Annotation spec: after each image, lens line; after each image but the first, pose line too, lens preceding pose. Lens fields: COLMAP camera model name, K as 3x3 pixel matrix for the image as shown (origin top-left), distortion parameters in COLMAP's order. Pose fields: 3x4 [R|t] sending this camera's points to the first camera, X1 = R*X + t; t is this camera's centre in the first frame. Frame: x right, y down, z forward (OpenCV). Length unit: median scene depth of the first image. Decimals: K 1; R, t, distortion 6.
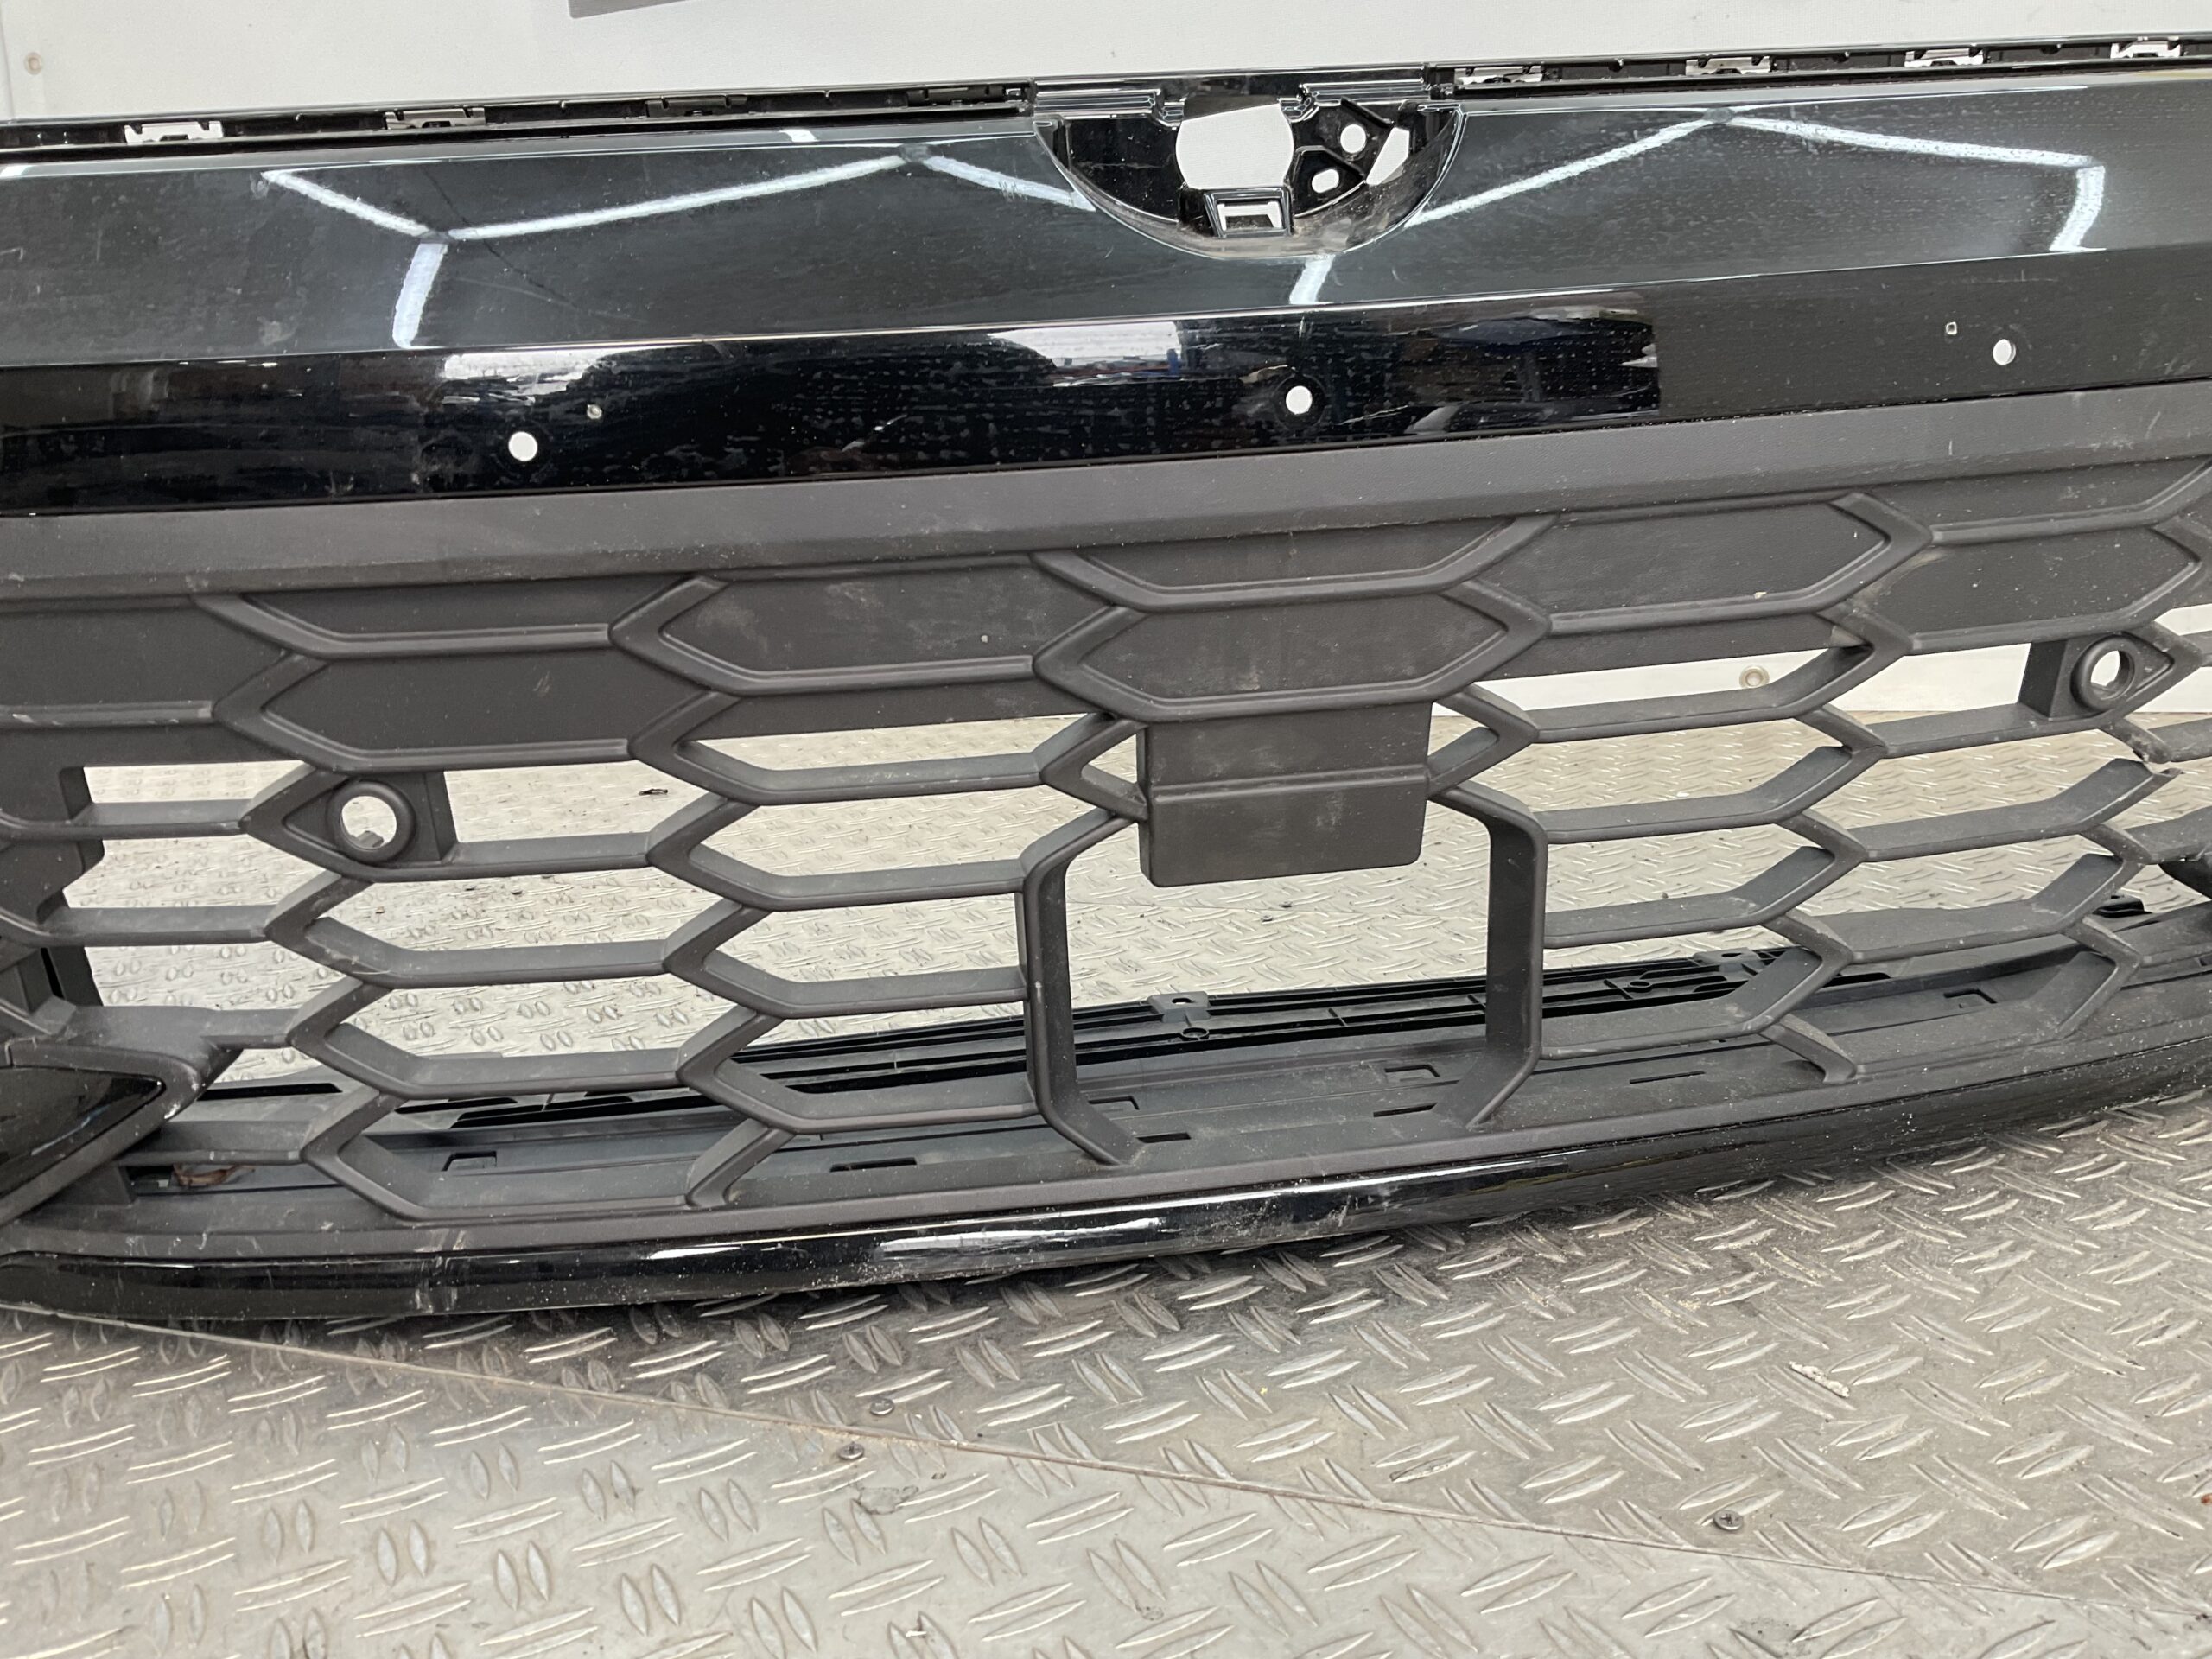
lens RADIAL K [[1846.5, 0, 1106.0], [0, 1846.5, 829.5], [0, 0, 1]] dist [-0.002828, -0.004001]
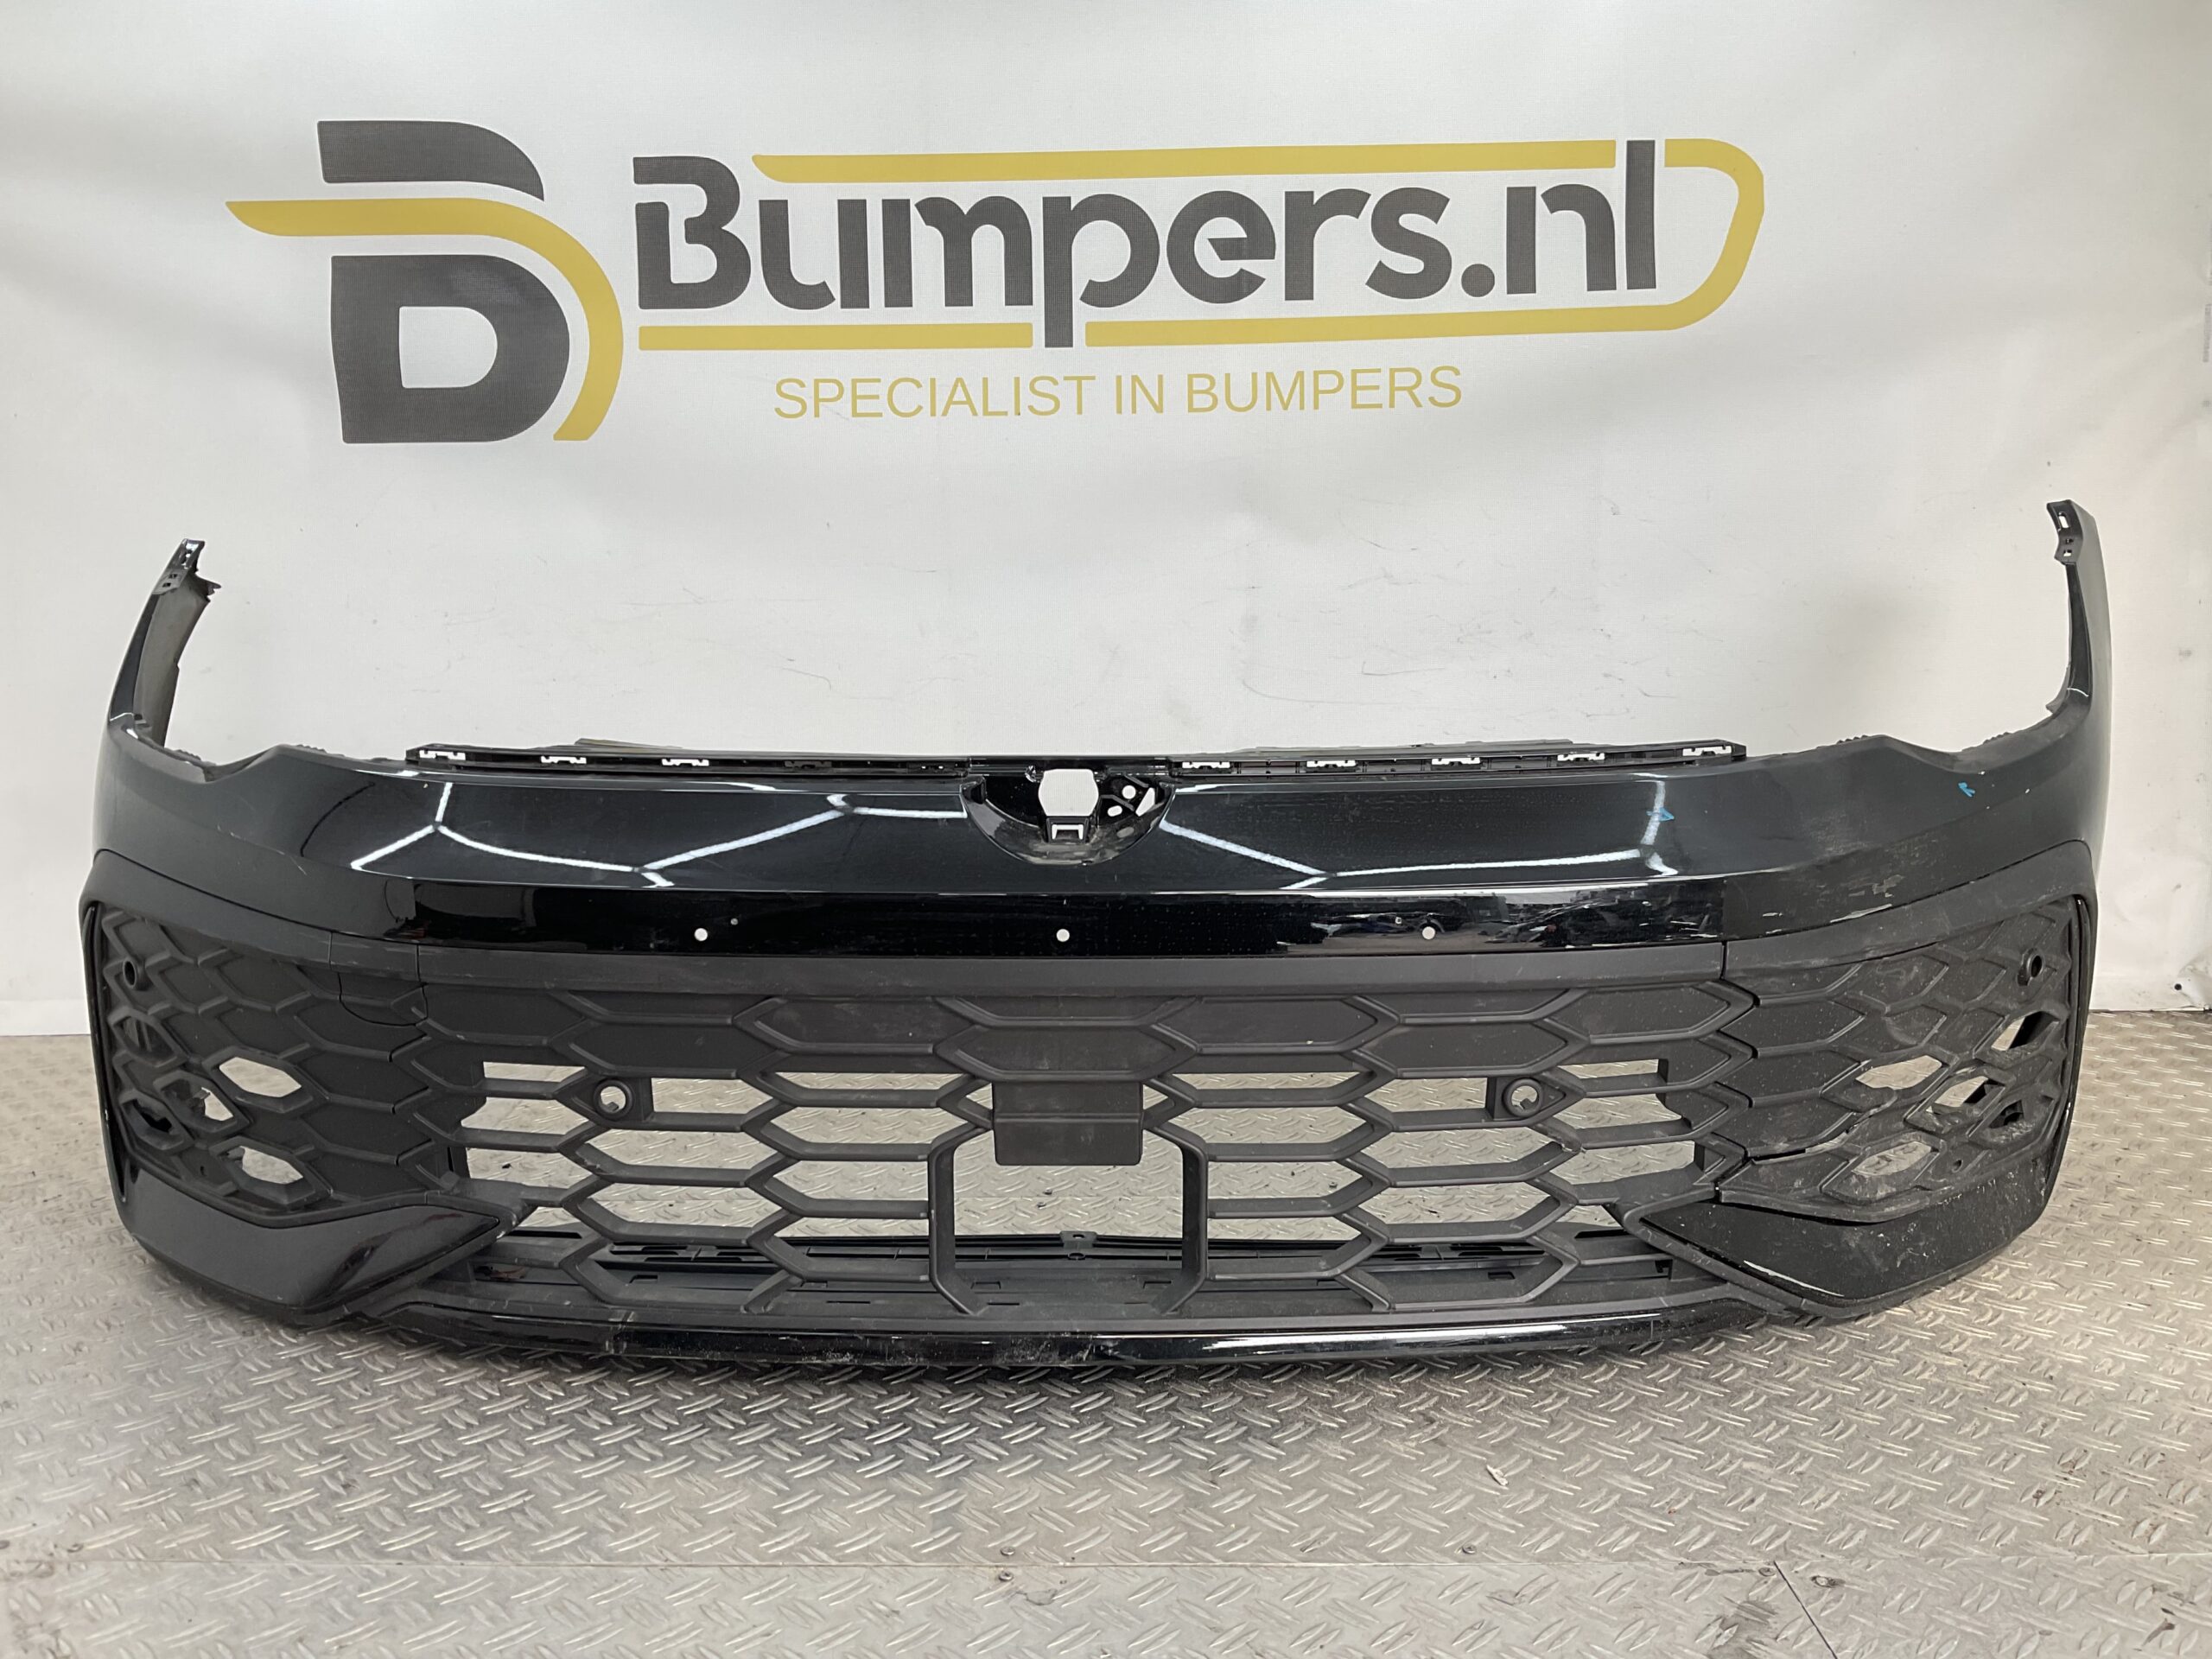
lens RADIAL K [[1806.1, 0, 1095.0], [0, 1806.1, 826.6], [0, 0, 1]] dist [0.118697, -0.209535]
pose [[0.986217, 0.066847, -0.151354, 0.392718], [-0.087517, 0.987067, -0.134309, -0.072656], [0.140419, 0.145704, 0.979313, -0.900952]]
